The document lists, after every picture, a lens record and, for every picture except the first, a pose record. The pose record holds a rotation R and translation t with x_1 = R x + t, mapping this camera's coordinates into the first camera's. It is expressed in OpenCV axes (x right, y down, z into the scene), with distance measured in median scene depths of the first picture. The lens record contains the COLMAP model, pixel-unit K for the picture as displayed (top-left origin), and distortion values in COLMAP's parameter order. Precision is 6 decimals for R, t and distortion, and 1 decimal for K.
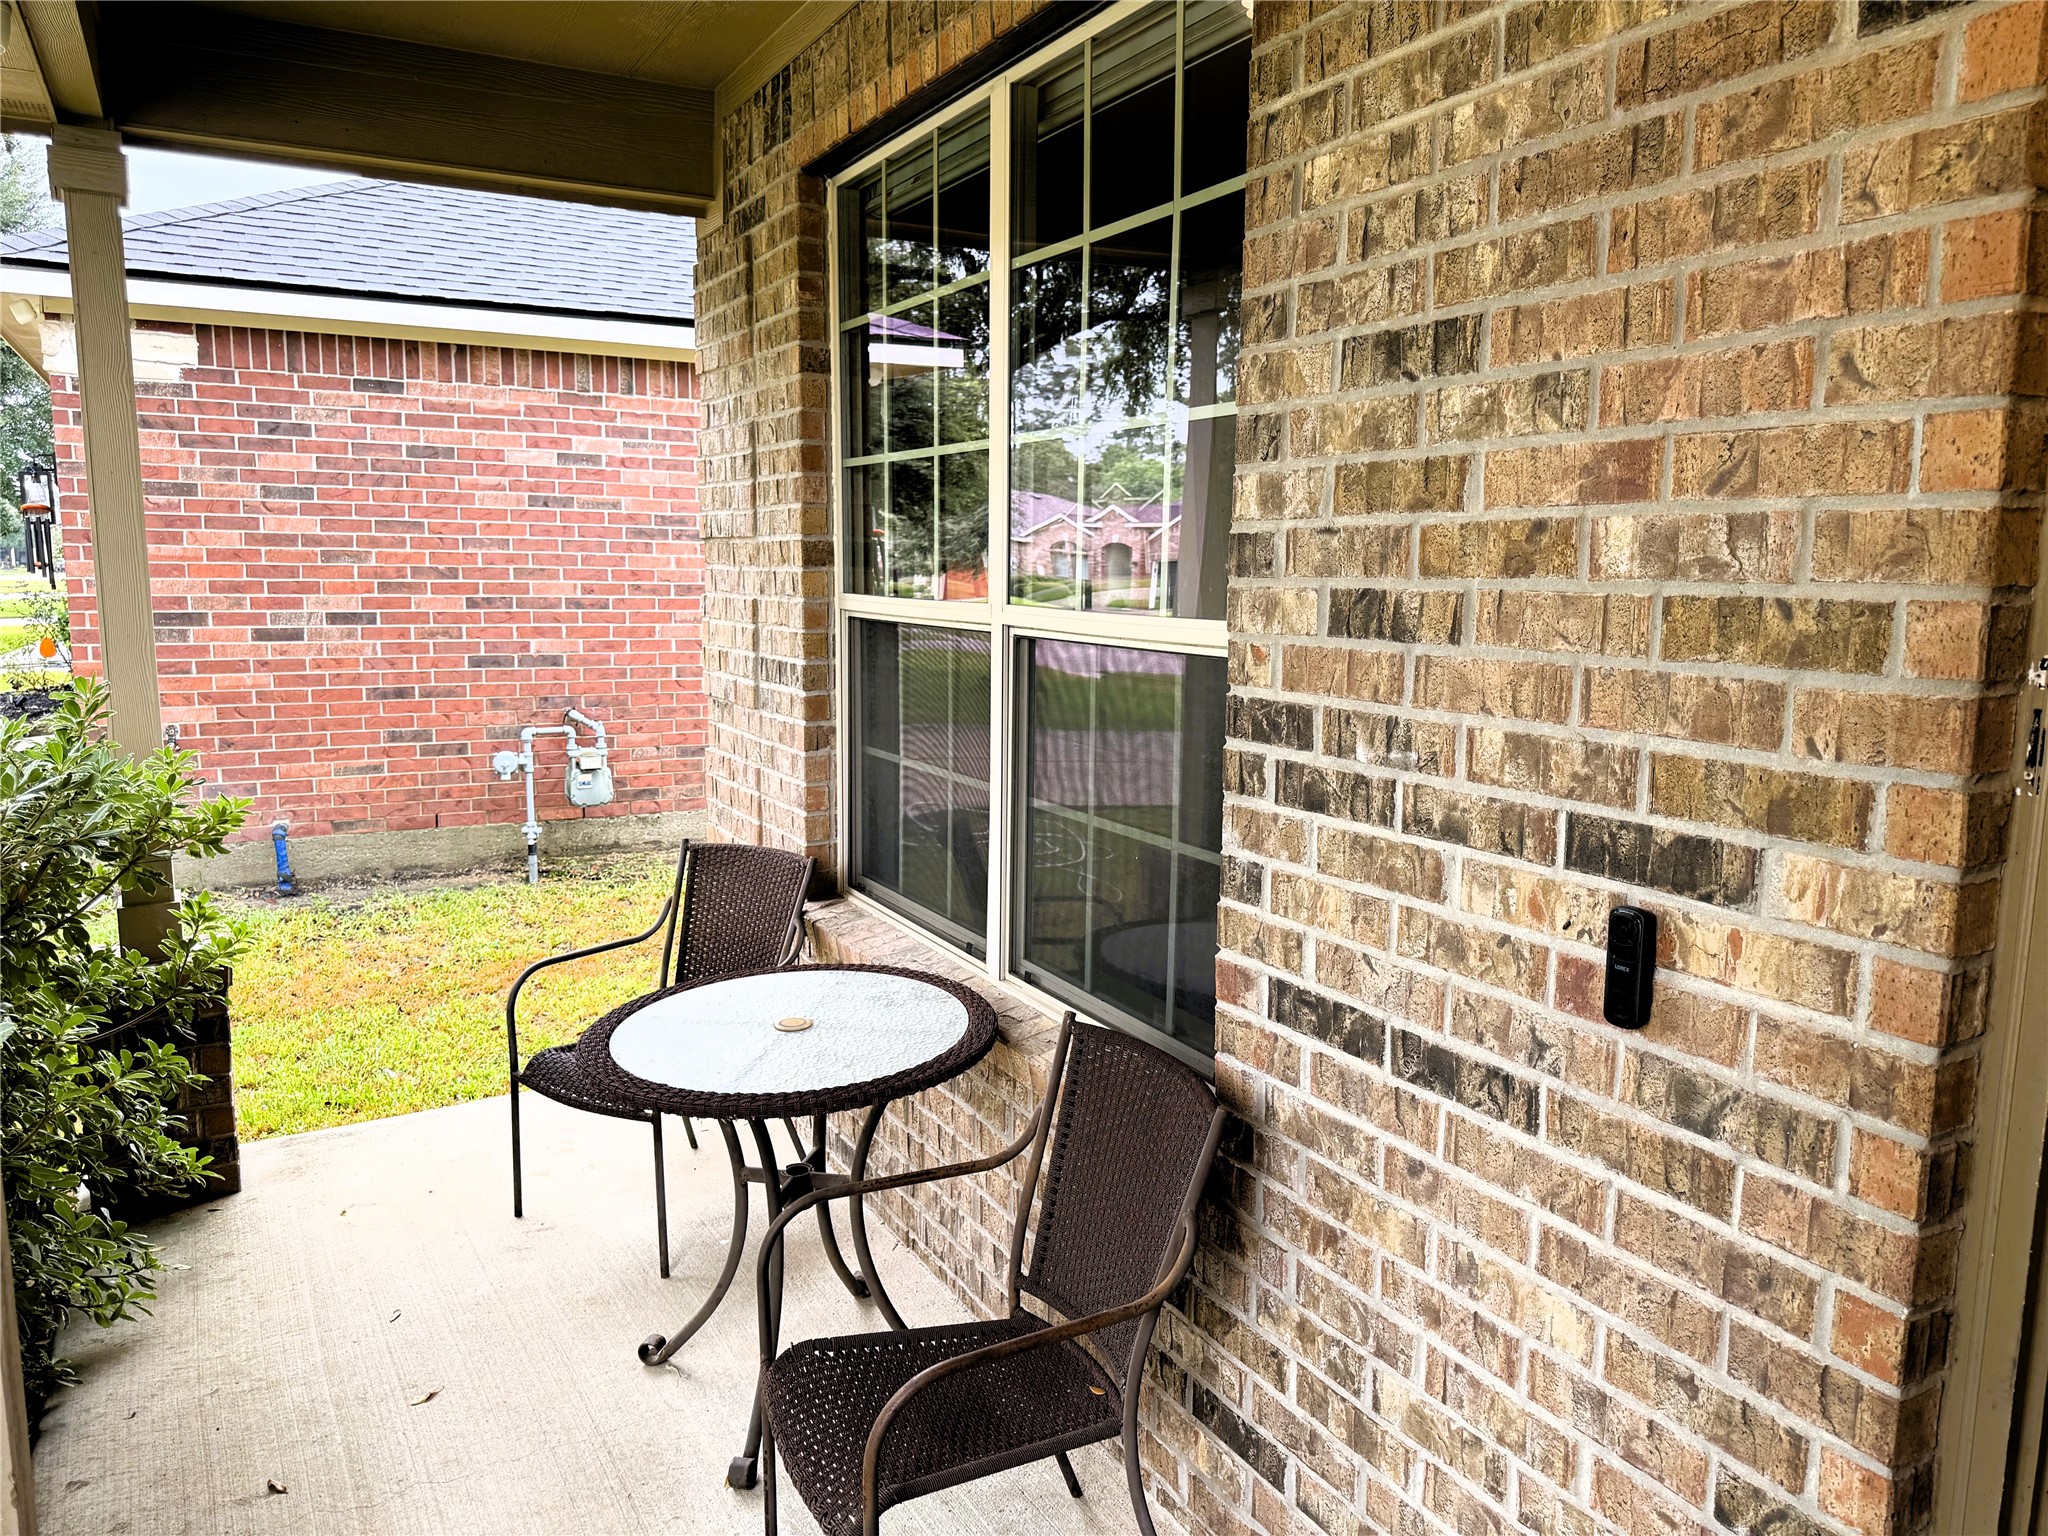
lens RADIAL K [[1439.7, 0, 1024.8], [0, 1439.7, 773.8], [0, 0, 1]] dist [0.044225, -0.034942]
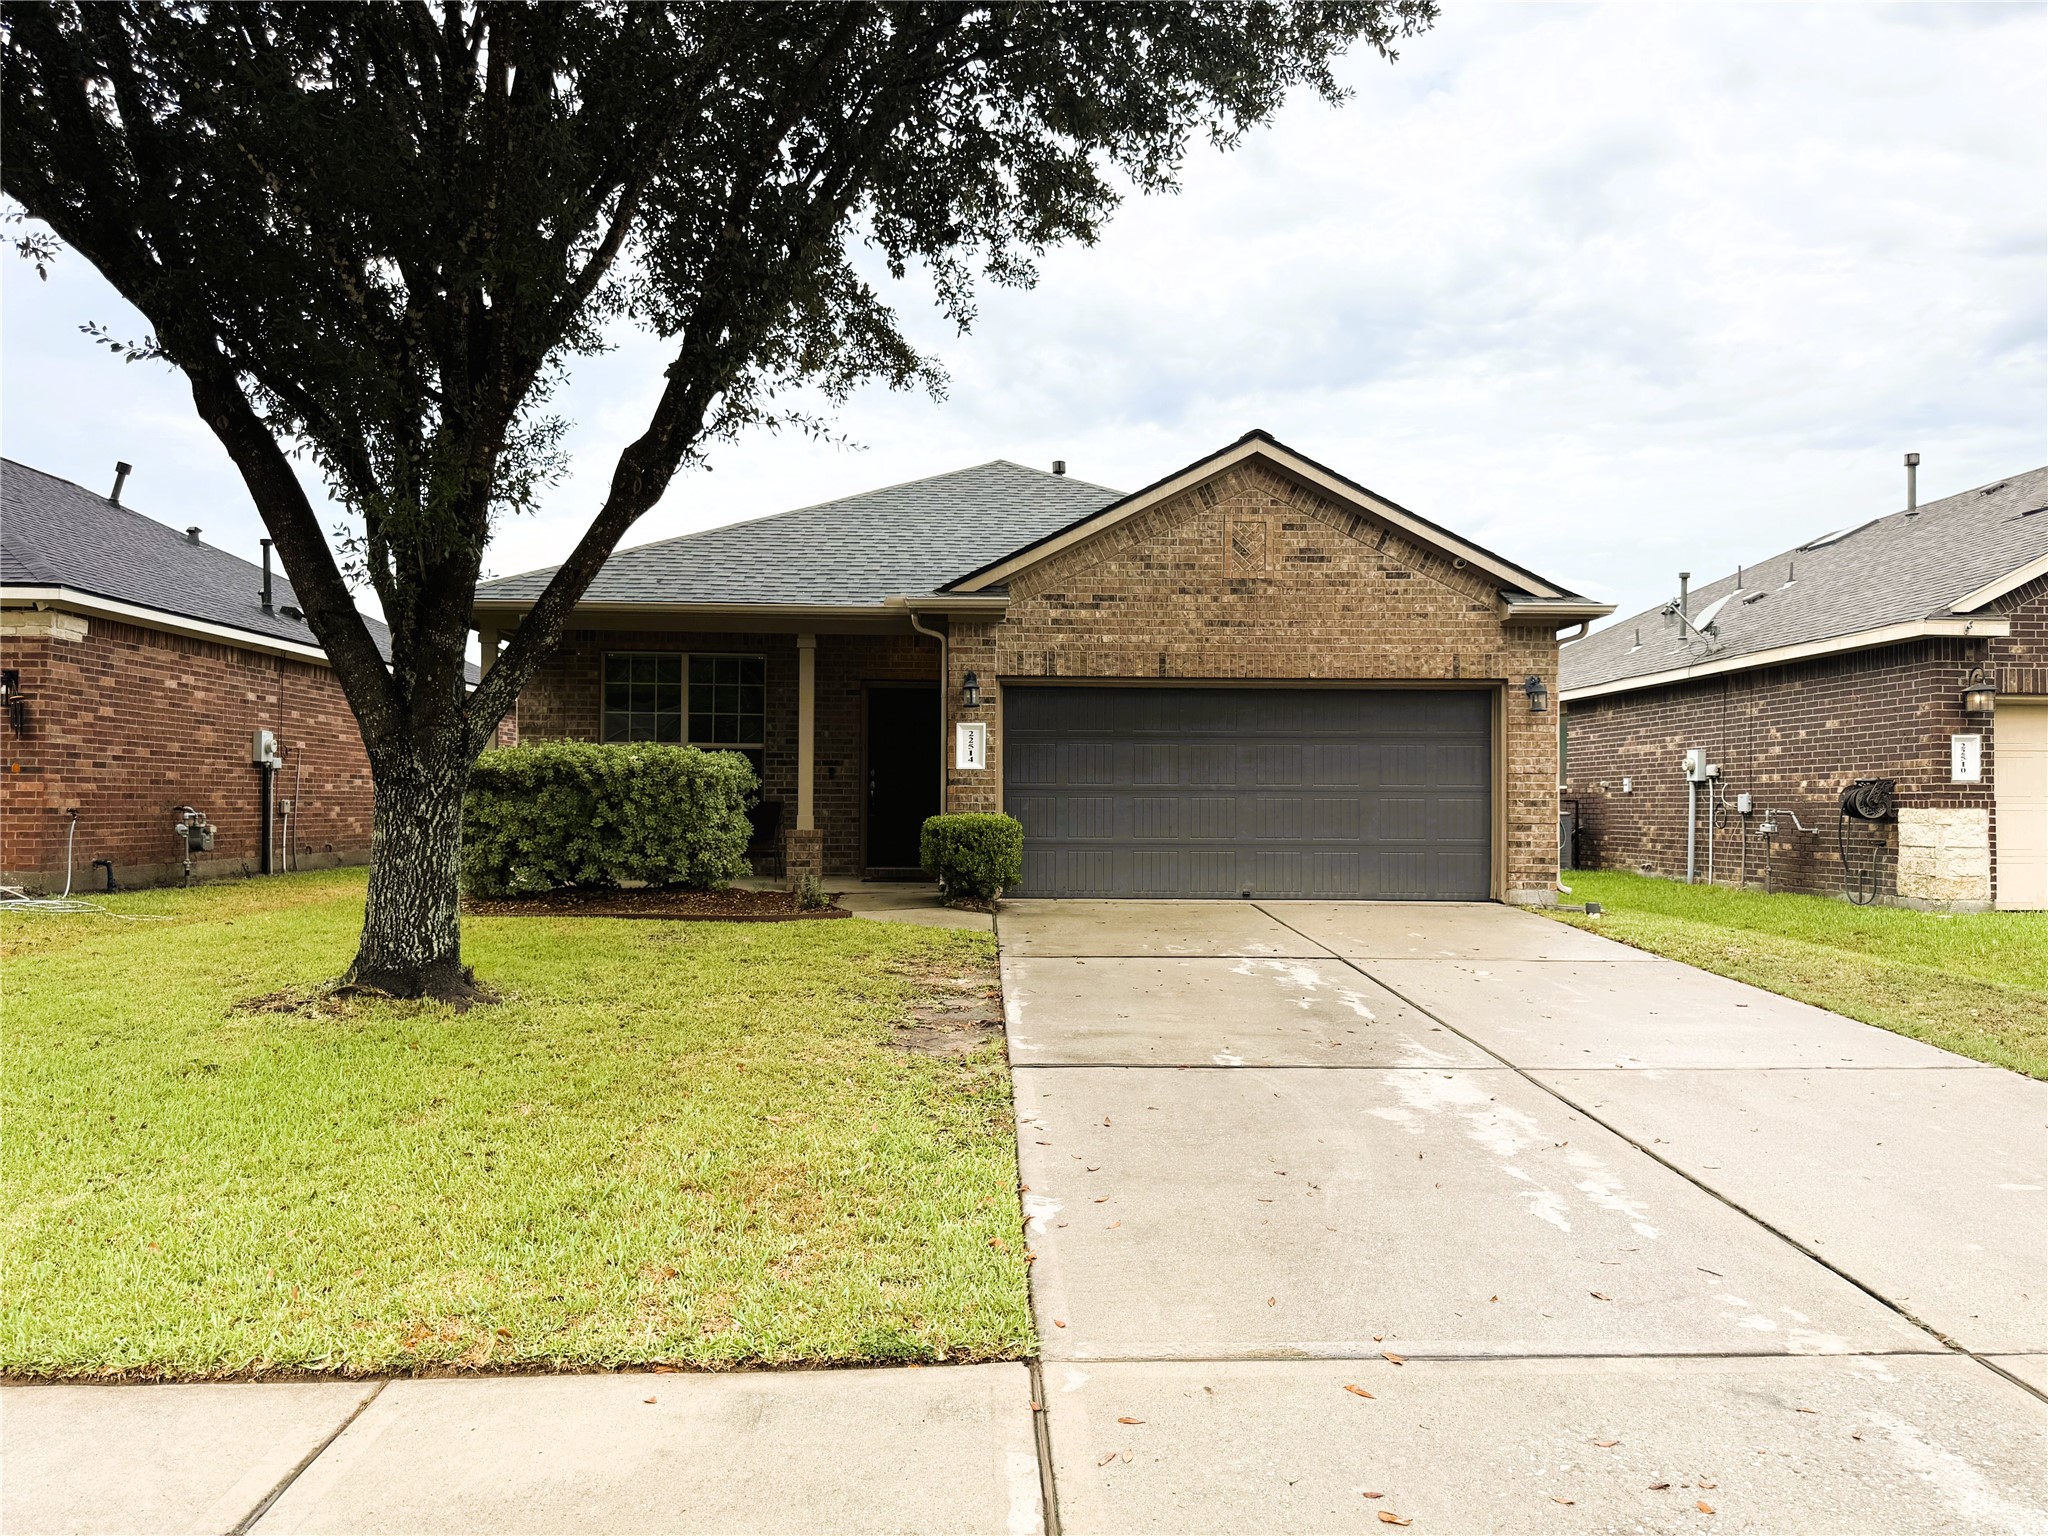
lens RADIAL K [[1439.7, 0, 1025.7], [0, 1439.7, 769.2], [0, 0, 1]] dist [0.044225, -0.034942]
pose [[0.445495, 0.015144, 0.895156, -1.803942], [0.128048, 0.988500, -0.080449, 0.243876], [-0.886080, 0.150462, 0.438432, -1.051168]]
